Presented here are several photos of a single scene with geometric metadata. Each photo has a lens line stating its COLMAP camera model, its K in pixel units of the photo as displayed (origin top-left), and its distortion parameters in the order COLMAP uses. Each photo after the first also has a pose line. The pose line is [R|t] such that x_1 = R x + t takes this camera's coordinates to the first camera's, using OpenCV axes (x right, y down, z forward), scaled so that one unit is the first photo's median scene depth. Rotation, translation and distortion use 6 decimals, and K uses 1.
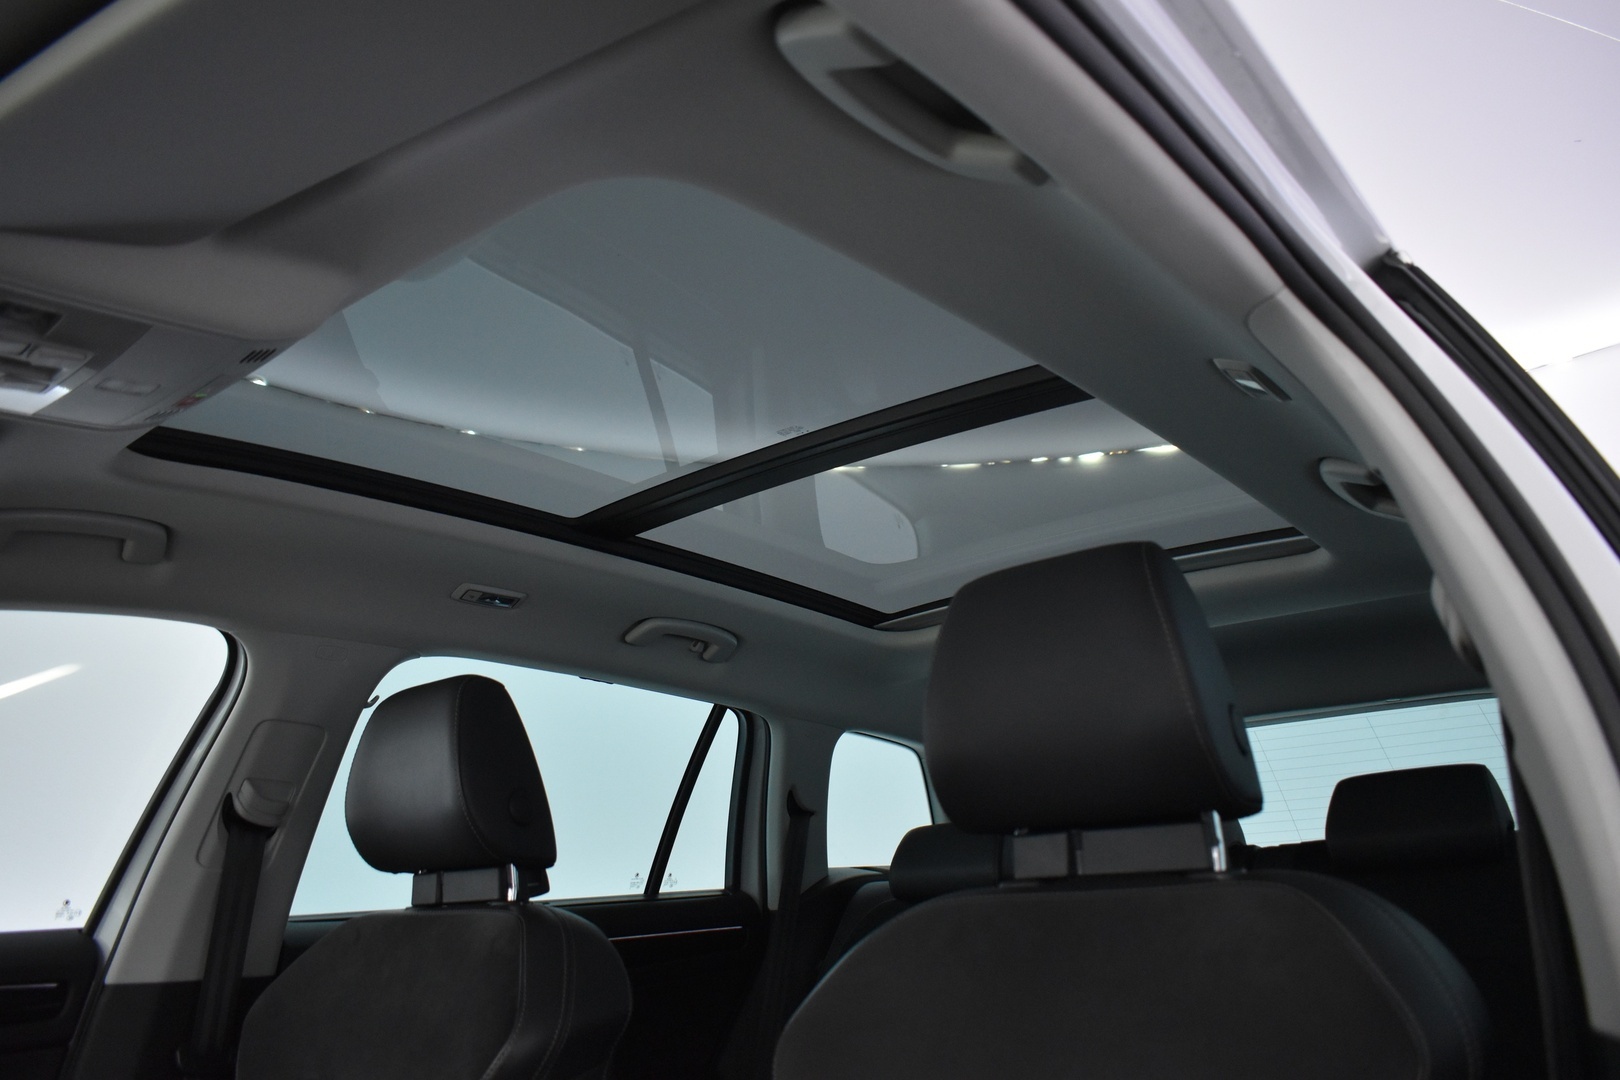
lens RADIAL K [[1224.6, 0, 813.7], [0, 1224.6, 544.1], [0, 0, 1]] dist [-0.079760, -0.000204]
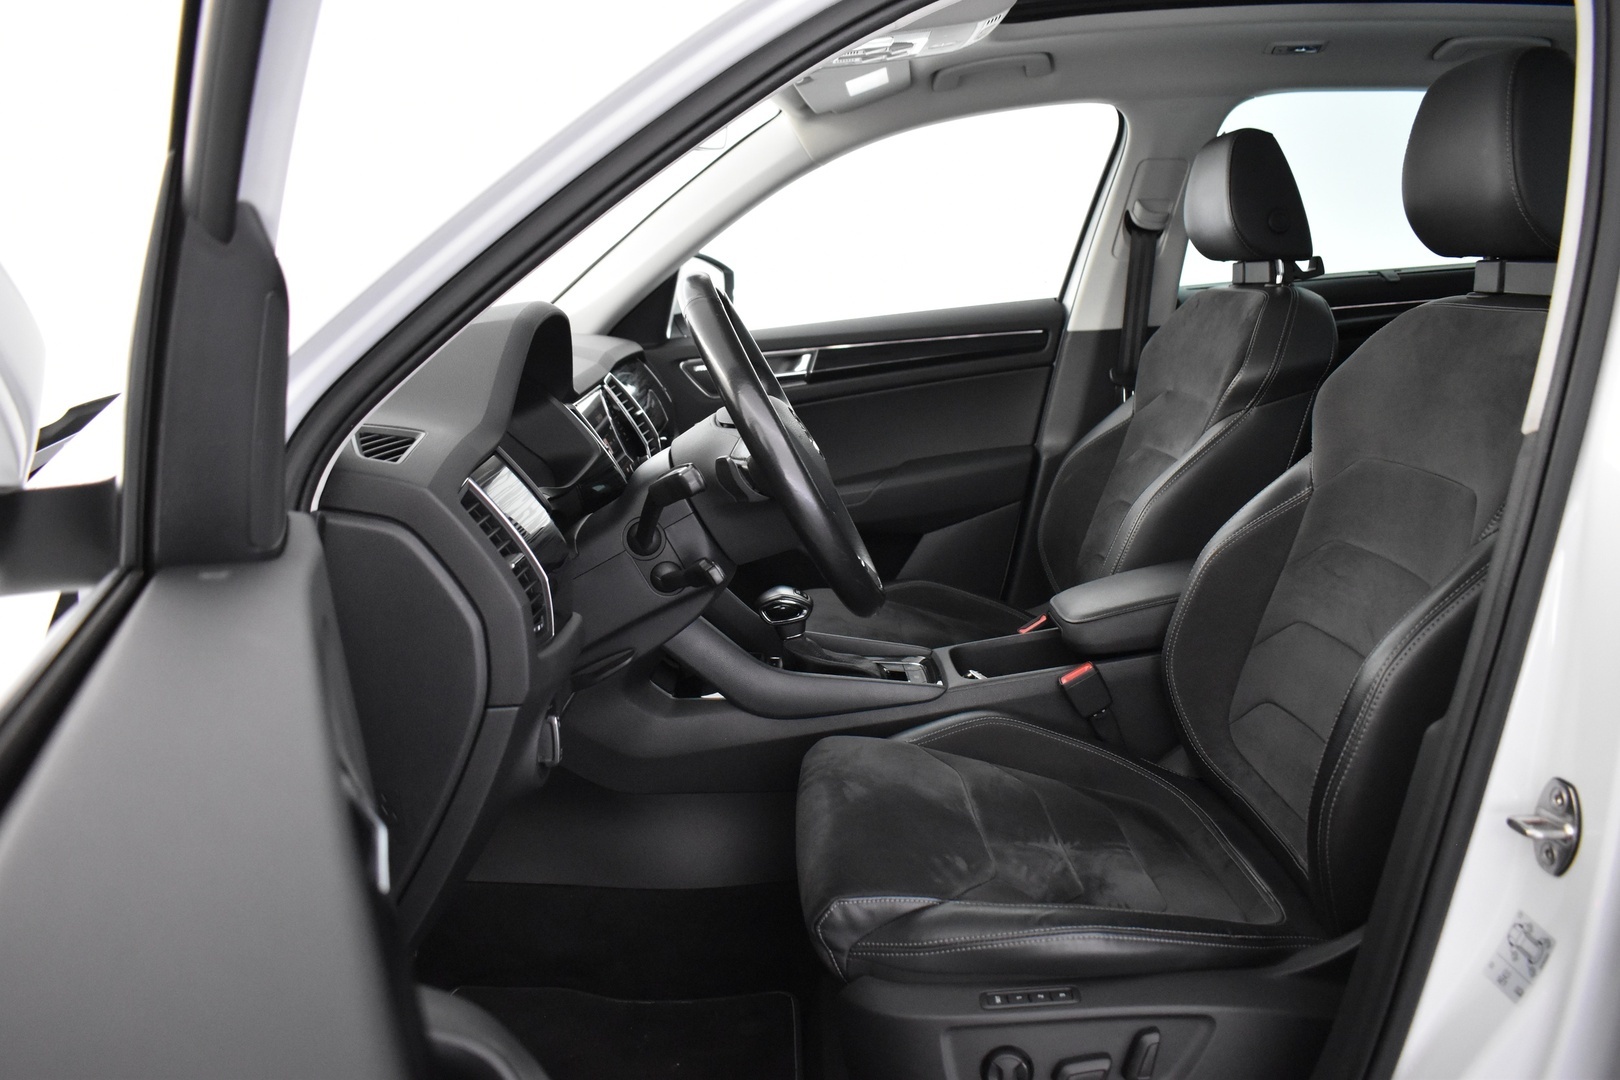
lens RADIAL K [[1224.6, 0, 807.4], [0, 1224.6, 546.6], [0, 0, 1]] dist [-0.079760, -0.000204]
pose [[0.640781, 0.172402, -0.748116, 0.488671], [0.242376, 0.879194, 0.410210, -0.149716], [0.728459, -0.444180, 0.521585, -0.296197]]
